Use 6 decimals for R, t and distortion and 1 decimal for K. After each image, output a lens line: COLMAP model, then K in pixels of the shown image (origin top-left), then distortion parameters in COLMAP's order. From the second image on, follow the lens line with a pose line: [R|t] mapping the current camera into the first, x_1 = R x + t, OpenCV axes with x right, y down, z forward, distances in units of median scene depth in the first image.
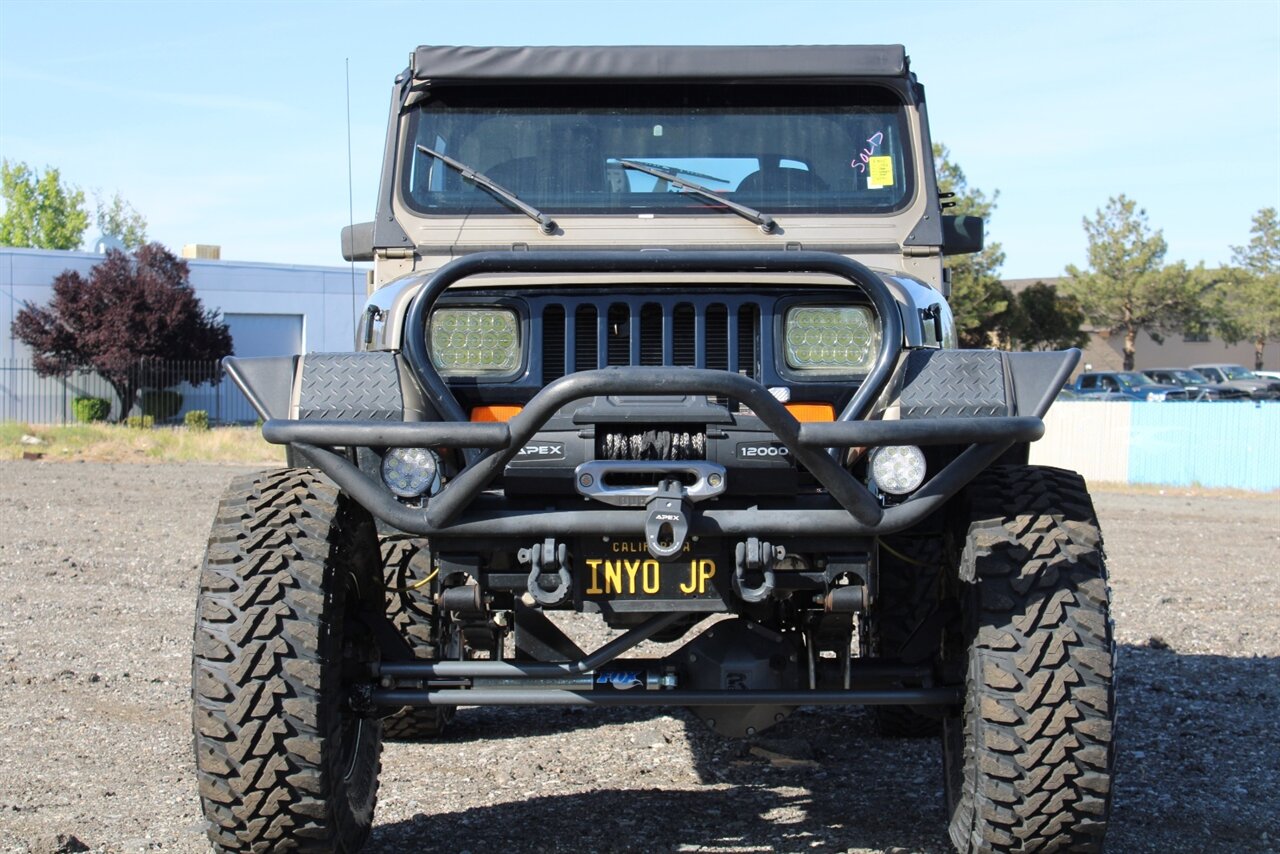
lens RADIAL K [[2477.8, 0, 638.7], [0, 2477.8, 428.2], [0, 0, 1]] dist [-0.011396, 0.000000]
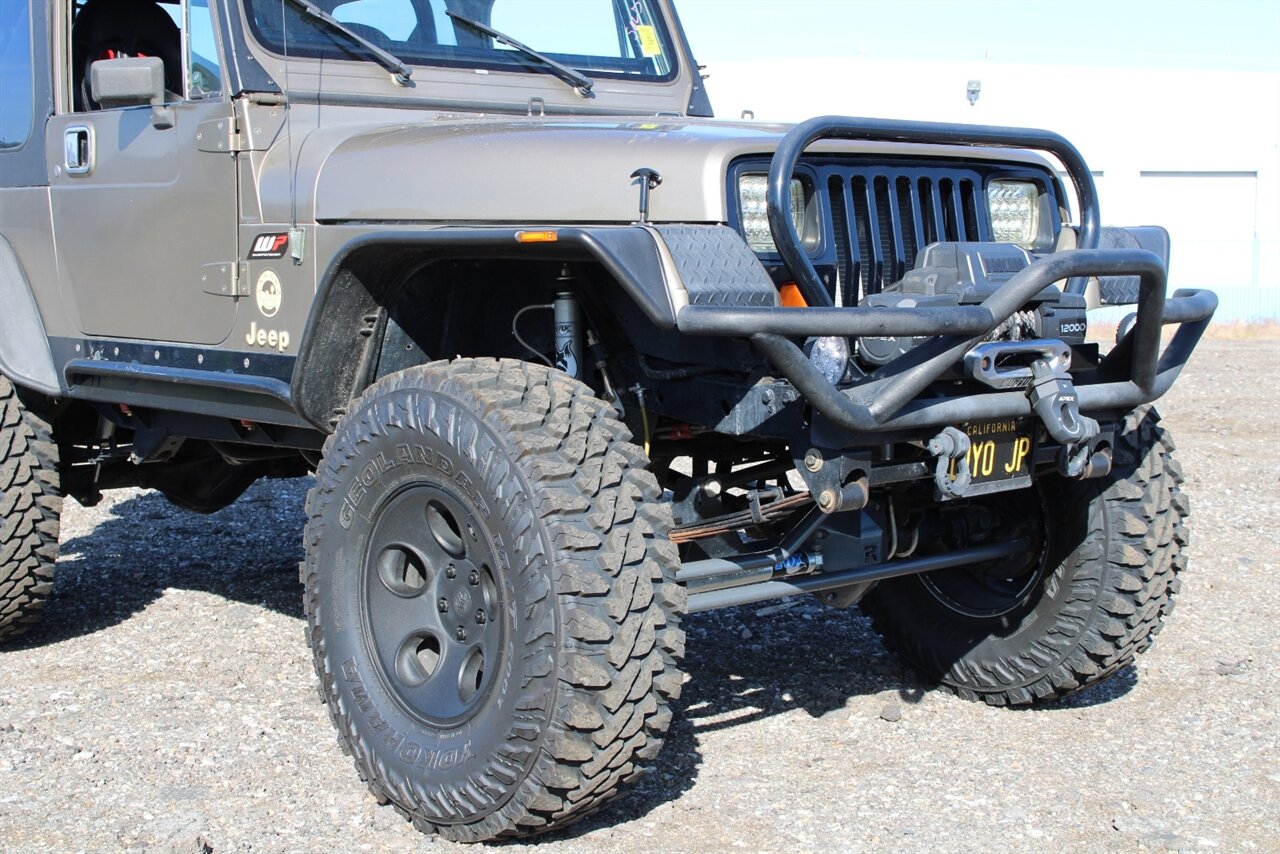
lens RADIAL K [[2006.1, 0, 634.2], [0, 2006.1, 424.8], [0, 0, 1]] dist [-0.023833, 0.000000]
pose [[0.728129, -0.062350, 0.682599, -0.605849], [0.004291, 0.996249, 0.086421, -0.021480], [-0.685427, -0.059996, 0.725665, 0.494444]]
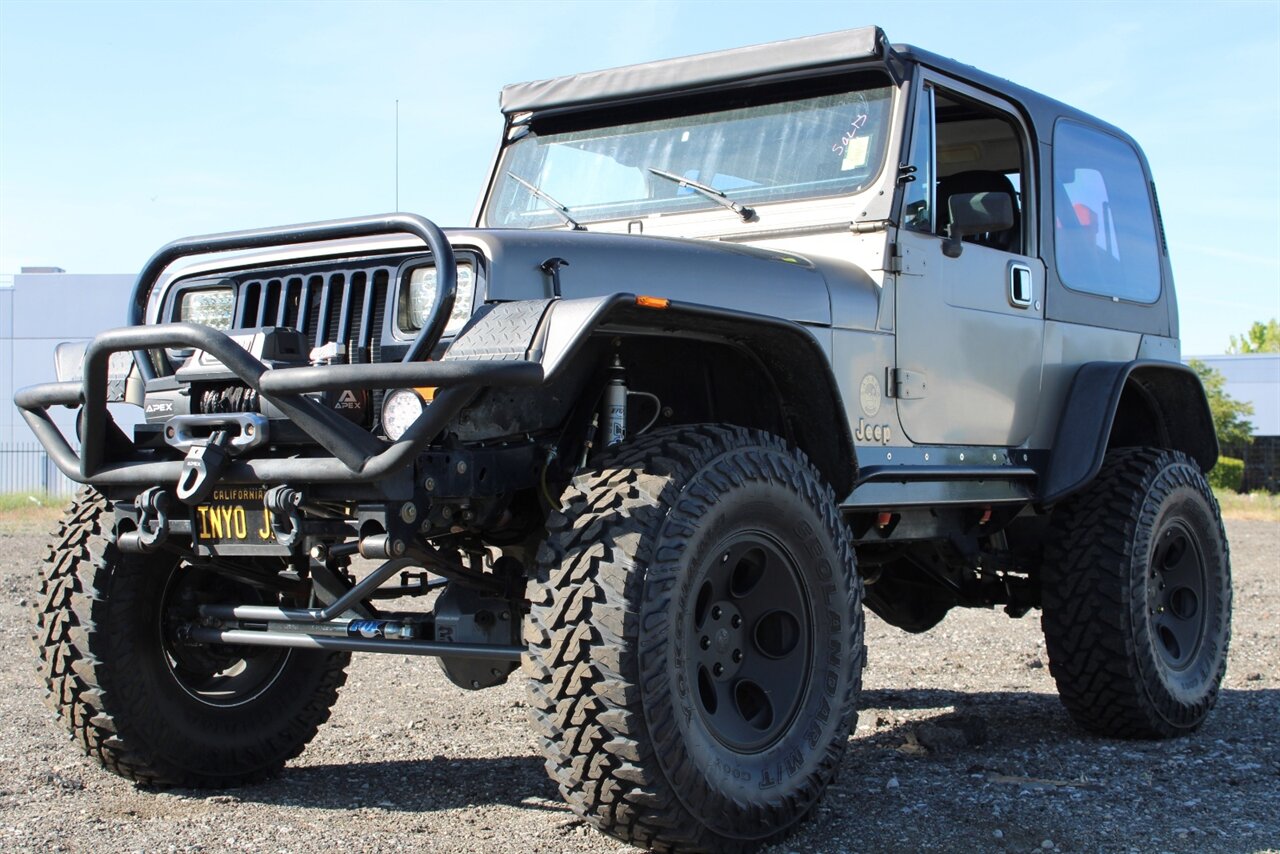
lens RADIAL K [[1965.8, 0, 643.4], [0, 1965.8, 422.0], [0, 0, 1]] dist [-0.036772, 0.000000]
pose [[0.813045, -0.022085, -0.581781, 0.613574], [-0.002050, 0.999165, -0.040794, 0.048015], [0.582197, 0.034360, 0.812322, 0.385698]]
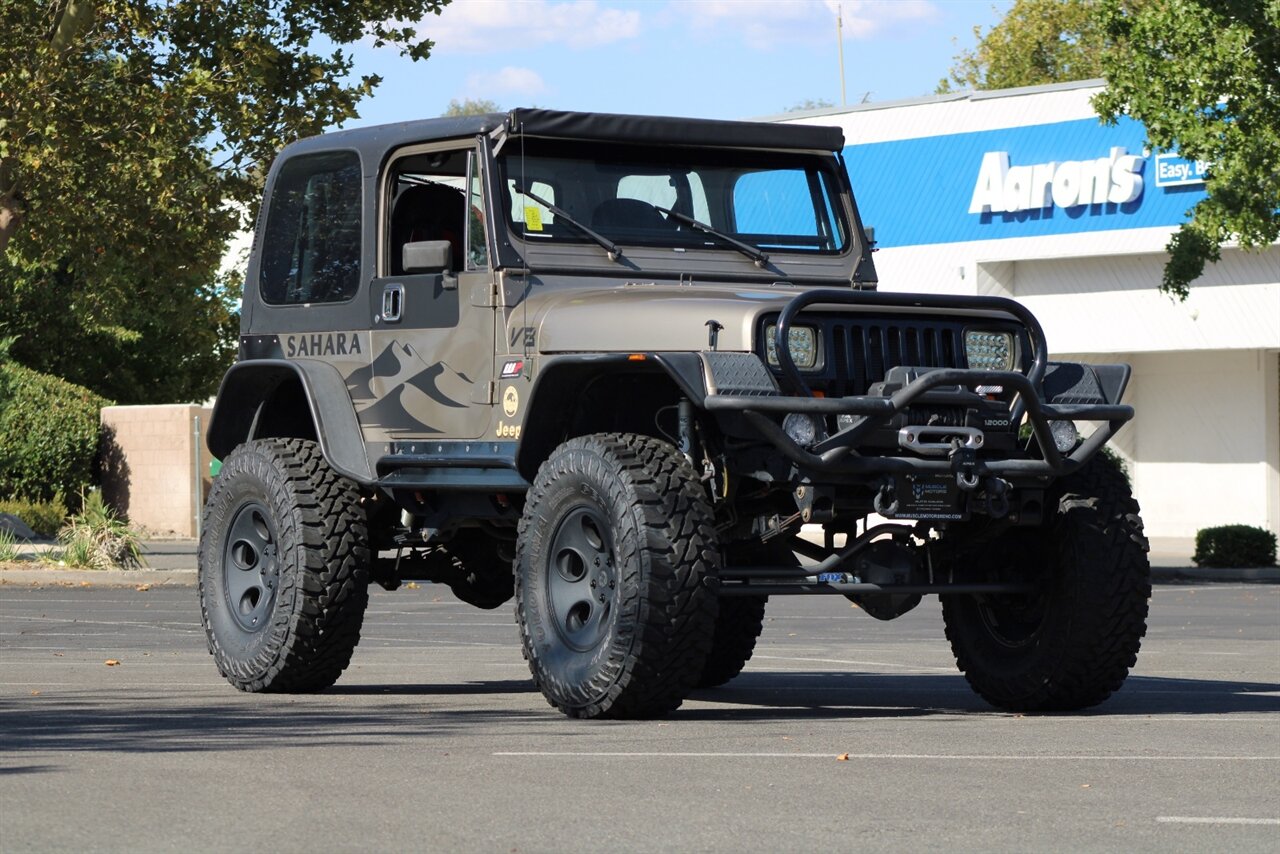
lens RADIAL K [[5380.4, 0, 640.9], [0, 5380.4, 426.9], [0, 0, 1]] dist [-0.135811, 0.000000]
pose [[0.863963, 0.022702, 0.503043, -1.781019], [-0.013570, 0.999670, -0.021810, 0.085536], [-0.503372, 0.012017, 0.863986, -1.771406]]
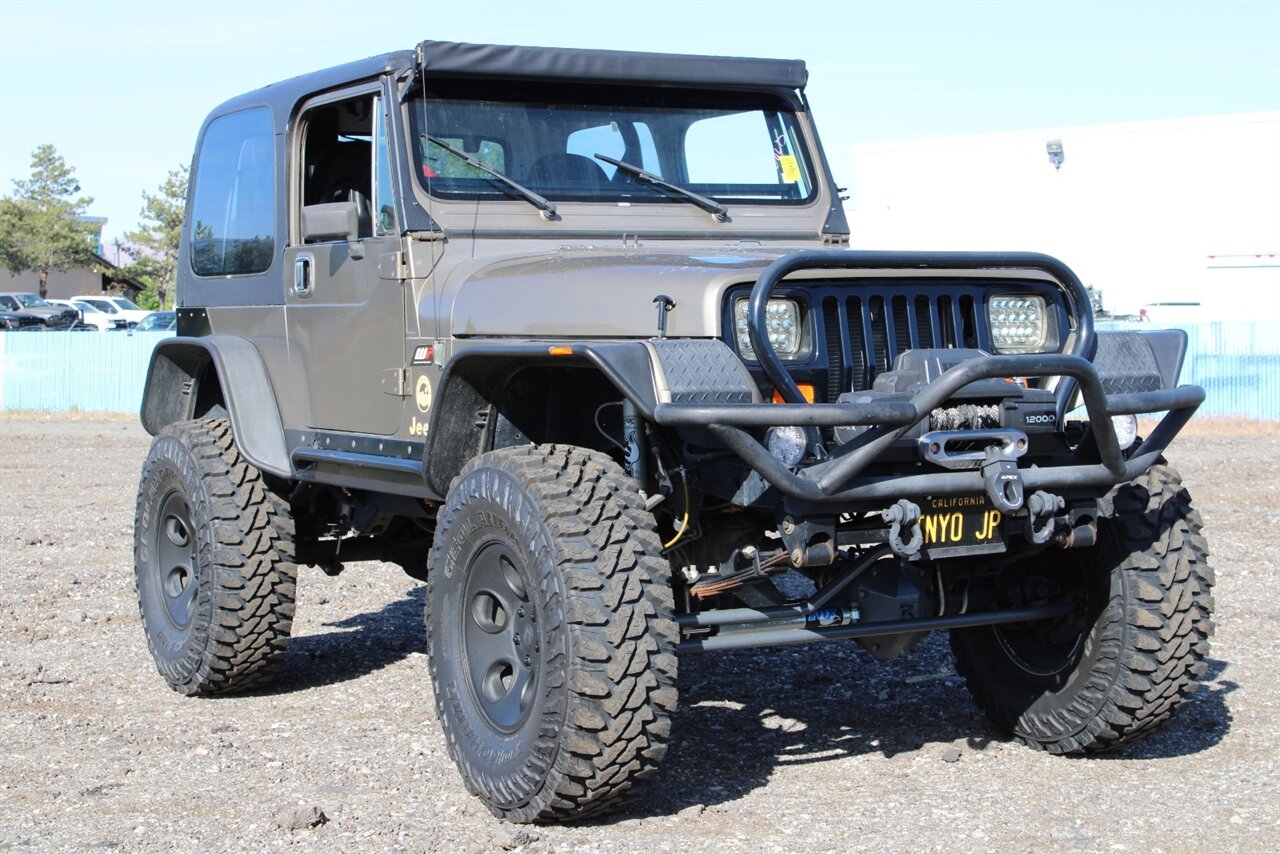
lens RADIAL K [[2337.2, 0, 630.3], [0, 2337.2, 424.1], [0, 0, 1]] dist [0.003146, 0.000000]
pose [[0.866678, -0.031876, 0.497849, -0.652044], [0.016010, 0.999220, 0.036106, -0.030756], [-0.498611, -0.023322, 0.866512, 0.102807]]
